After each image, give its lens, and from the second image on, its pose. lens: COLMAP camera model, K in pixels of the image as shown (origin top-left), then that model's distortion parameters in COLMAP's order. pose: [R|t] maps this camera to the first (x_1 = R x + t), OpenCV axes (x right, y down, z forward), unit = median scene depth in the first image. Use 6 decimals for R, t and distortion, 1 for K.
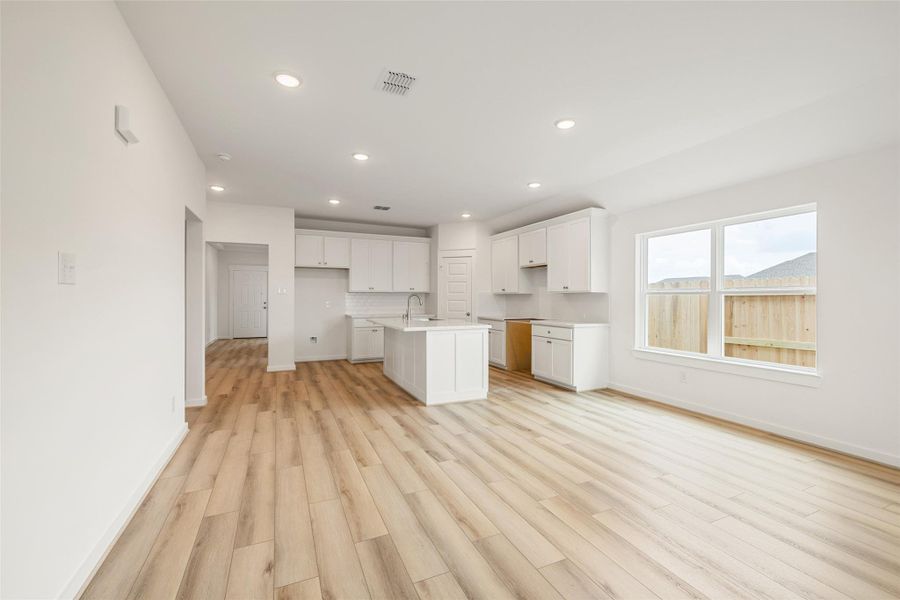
lens RADIAL K [[377.6, 0, 450.6], [0, 377.6, 293.8], [0, 0, 1]] dist [0.001713, -0.000092]
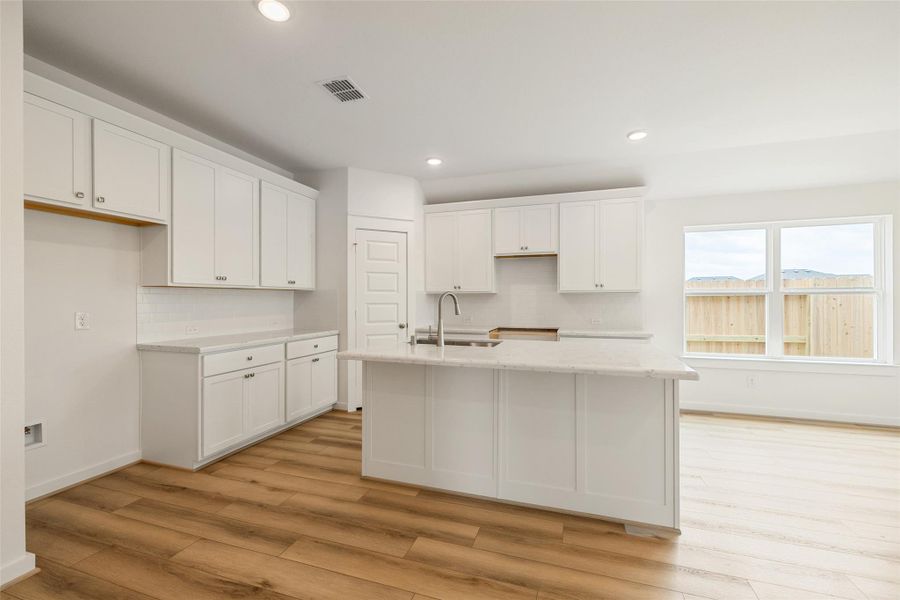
lens RADIAL K [[377.6, 0, 453.7], [0, 377.6, 299.1], [0, 0, 1]] dist [0.001713, -0.000092]
pose [[0.689447, -0.002591, 0.724332, -0.499628], [-0.004211, 0.999962, 0.007585, 0.007328], [-0.724324, -0.008280, 0.689410, 0.751426]]
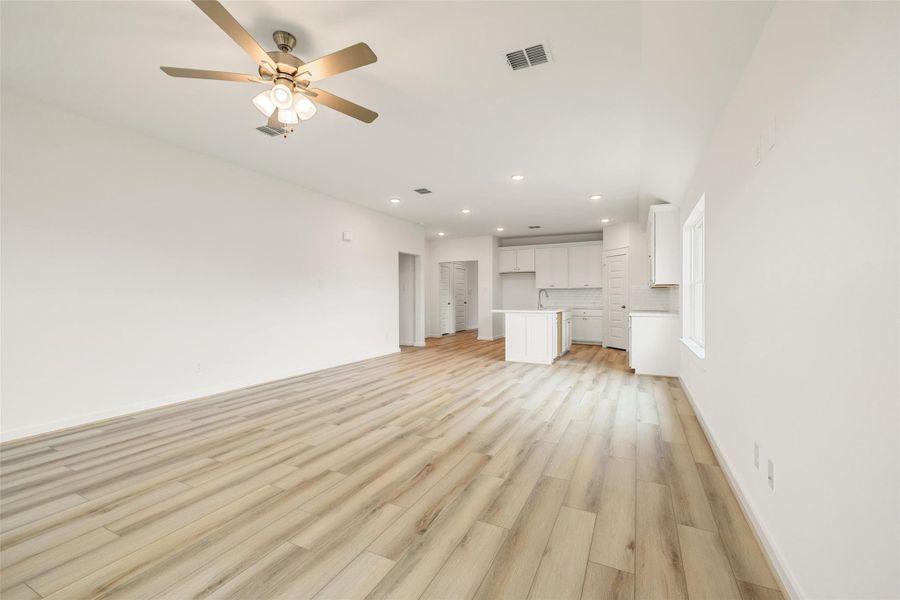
lens RADIAL K [[377.6, 0, 454.9], [0, 377.6, 293.1], [0, 0, 1]] dist [0.001713, -0.000092]
pose [[0.636605, -0.013161, -0.771077, 0.852596], [0.012695, 0.999898, -0.006586, 0.021870], [0.771085, -0.005597, 0.636707, -0.122063]]
